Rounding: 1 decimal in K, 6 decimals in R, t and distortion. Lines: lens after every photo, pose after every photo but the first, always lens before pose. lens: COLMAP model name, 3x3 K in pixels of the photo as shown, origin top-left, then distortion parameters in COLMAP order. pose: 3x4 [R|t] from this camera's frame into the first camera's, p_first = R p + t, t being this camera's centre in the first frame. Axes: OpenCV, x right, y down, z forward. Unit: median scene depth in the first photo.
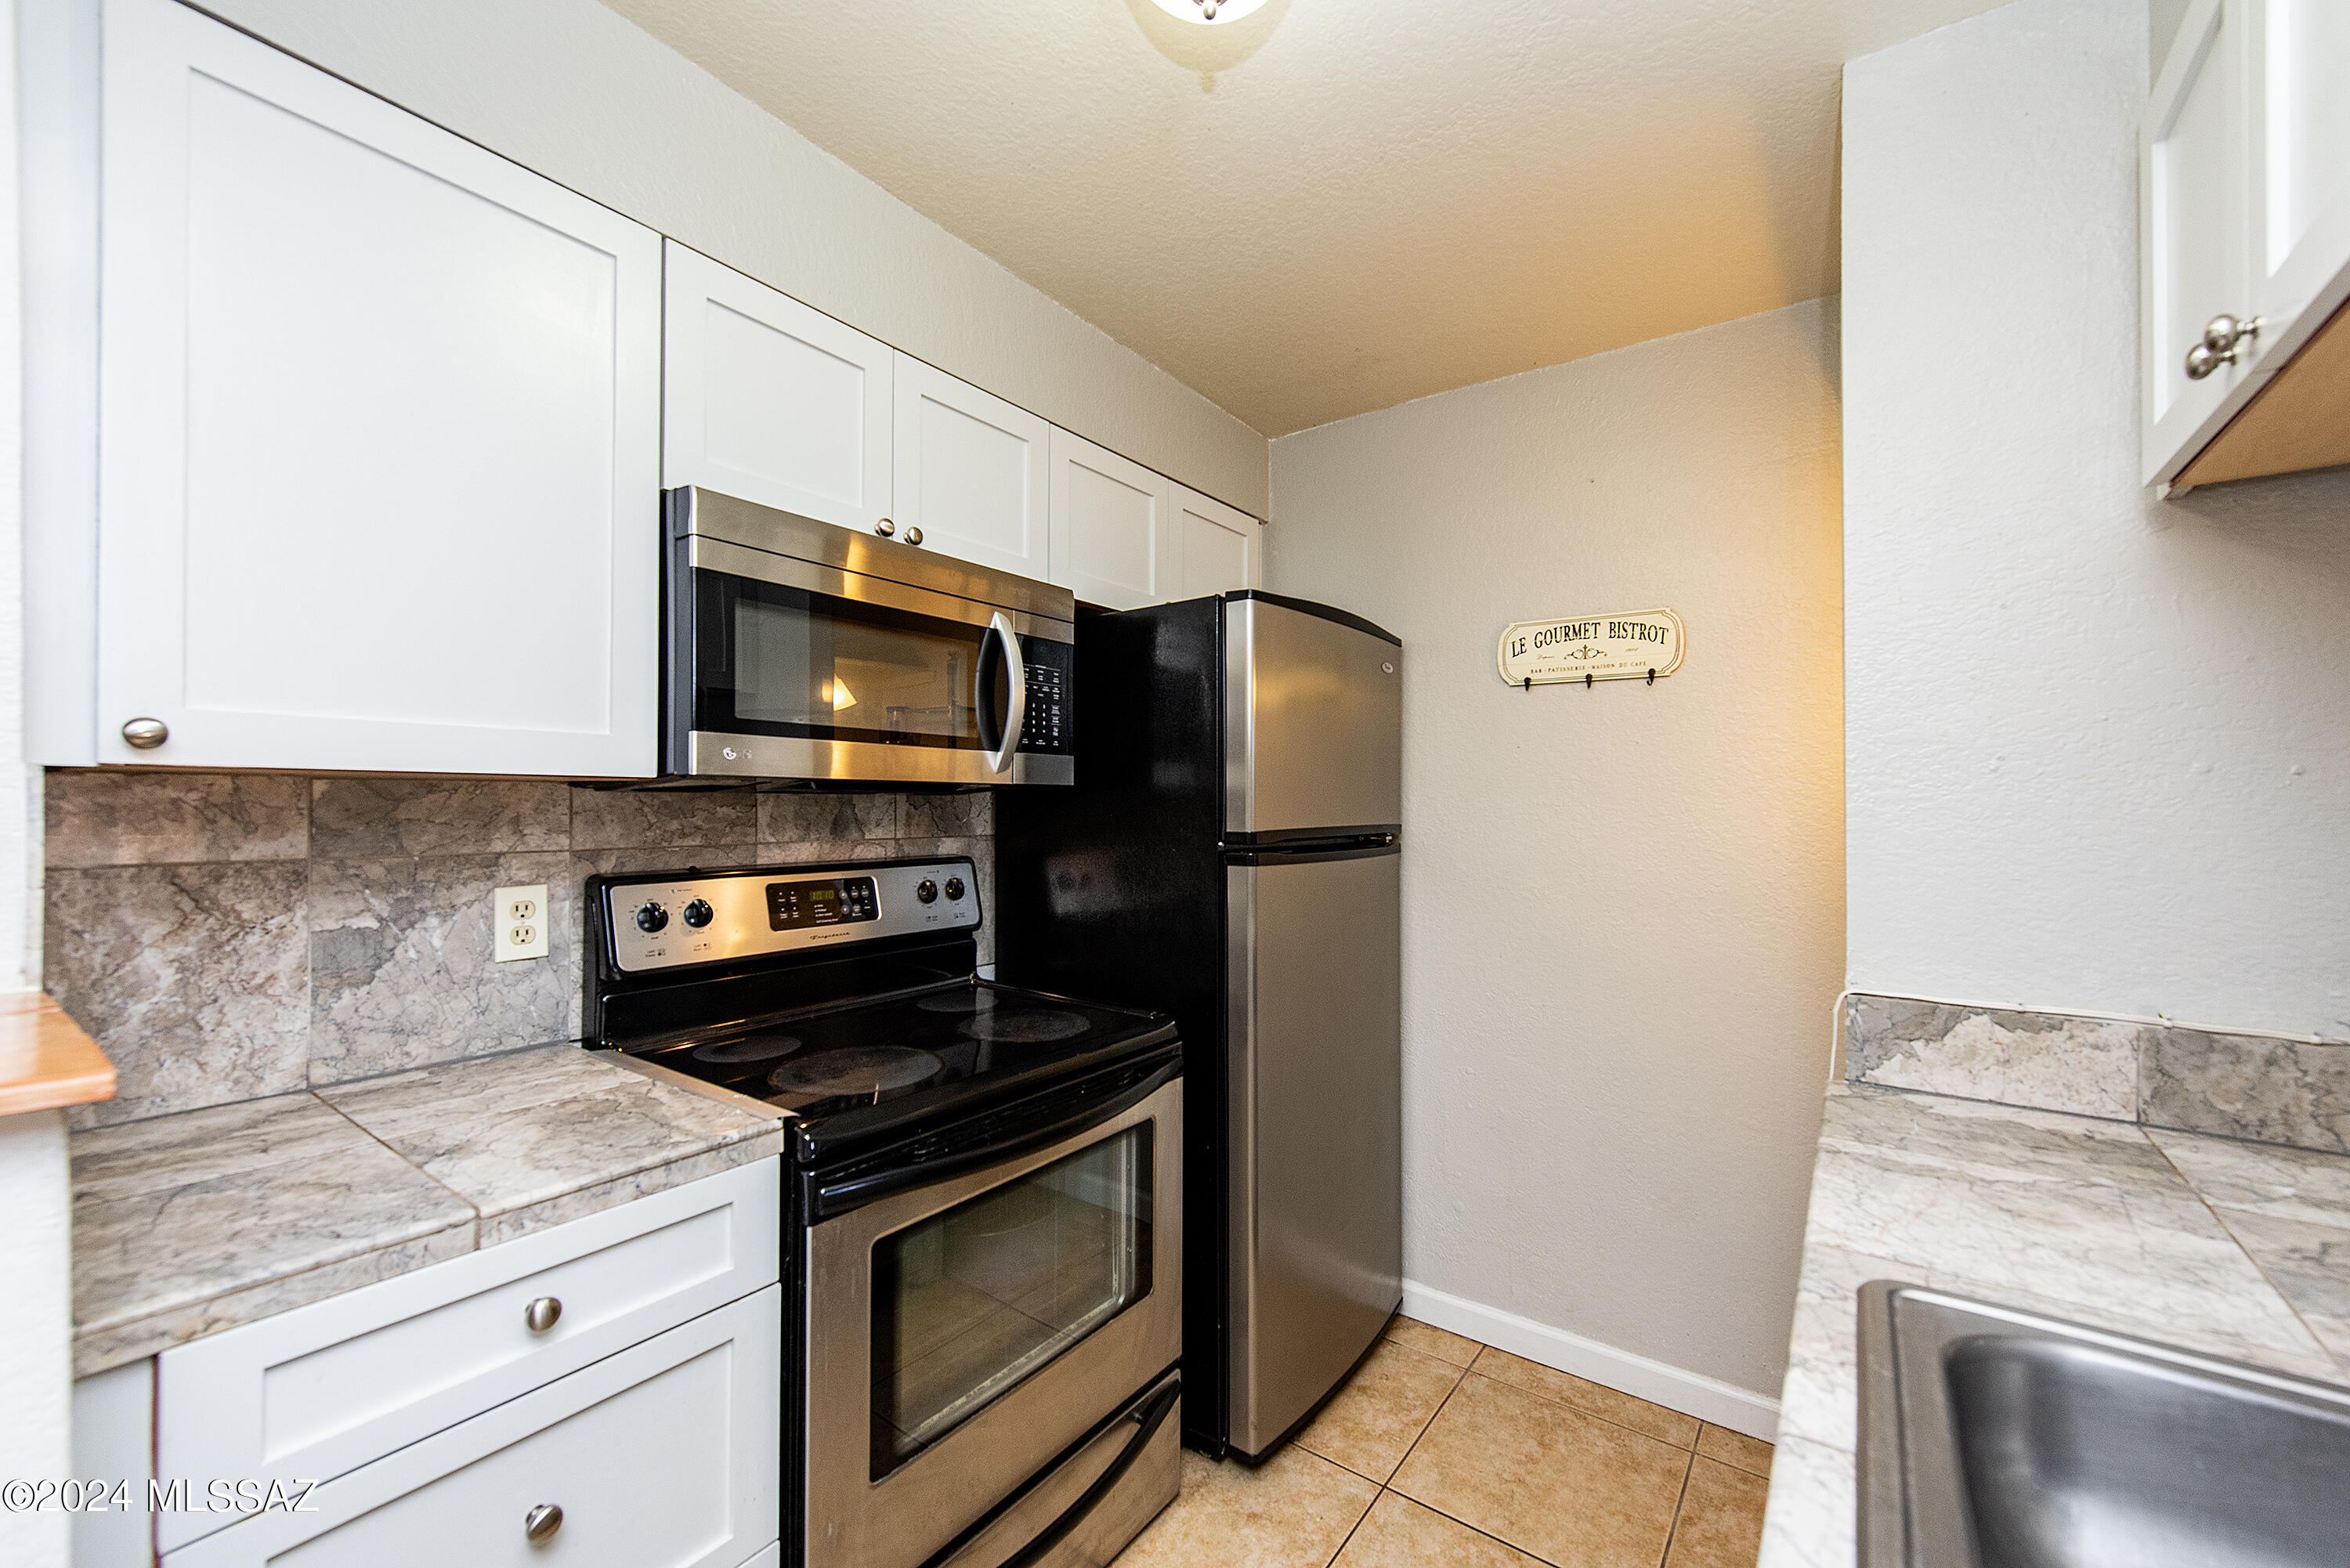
lens RADIAL K [[970.2, 0, 1174.5], [0, 970.2, 802.5], [0, 0, 1]] dist [0.012912, -0.003314]
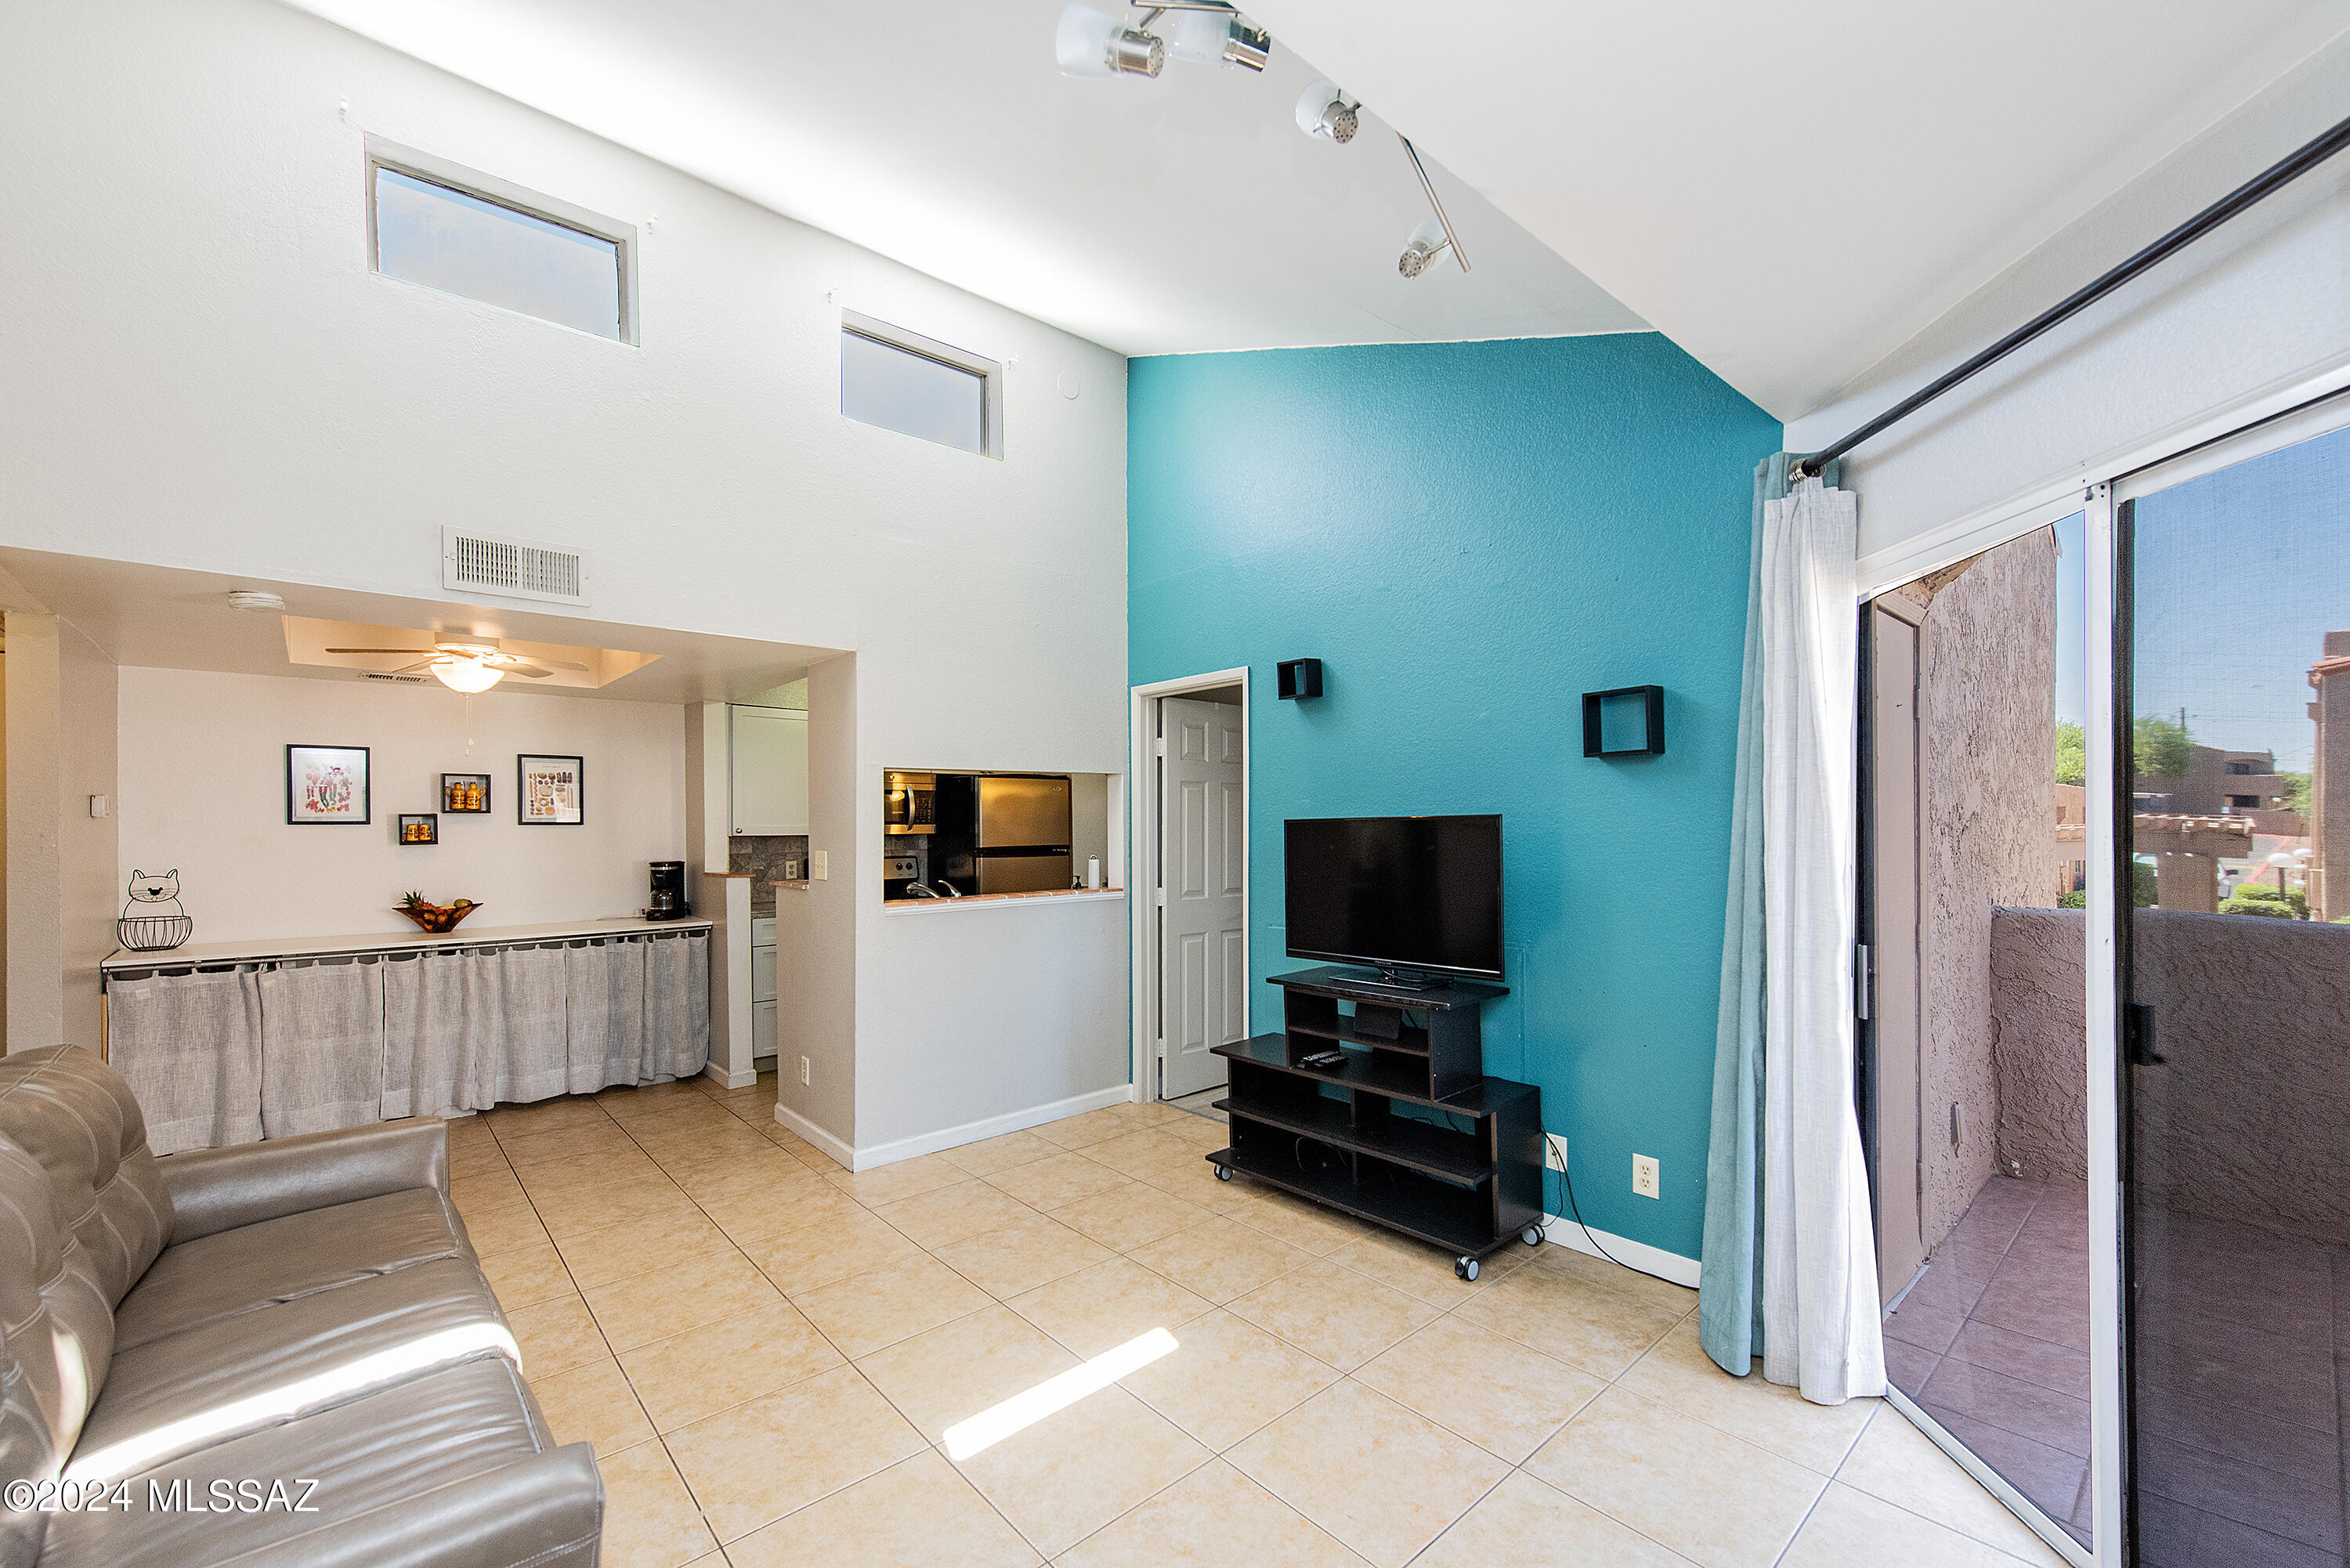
lens RADIAL K [[970.2, 0, 1156.5], [0, 970.2, 824.8], [0, 0, 1]] dist [0.012912, -0.003314]
pose [[0.977438, -0.010590, -0.210958, 1.748340], [0.011187, 0.999936, 0.001635, -0.057030], [0.210927, -0.003958, 0.977494, -2.771446]]
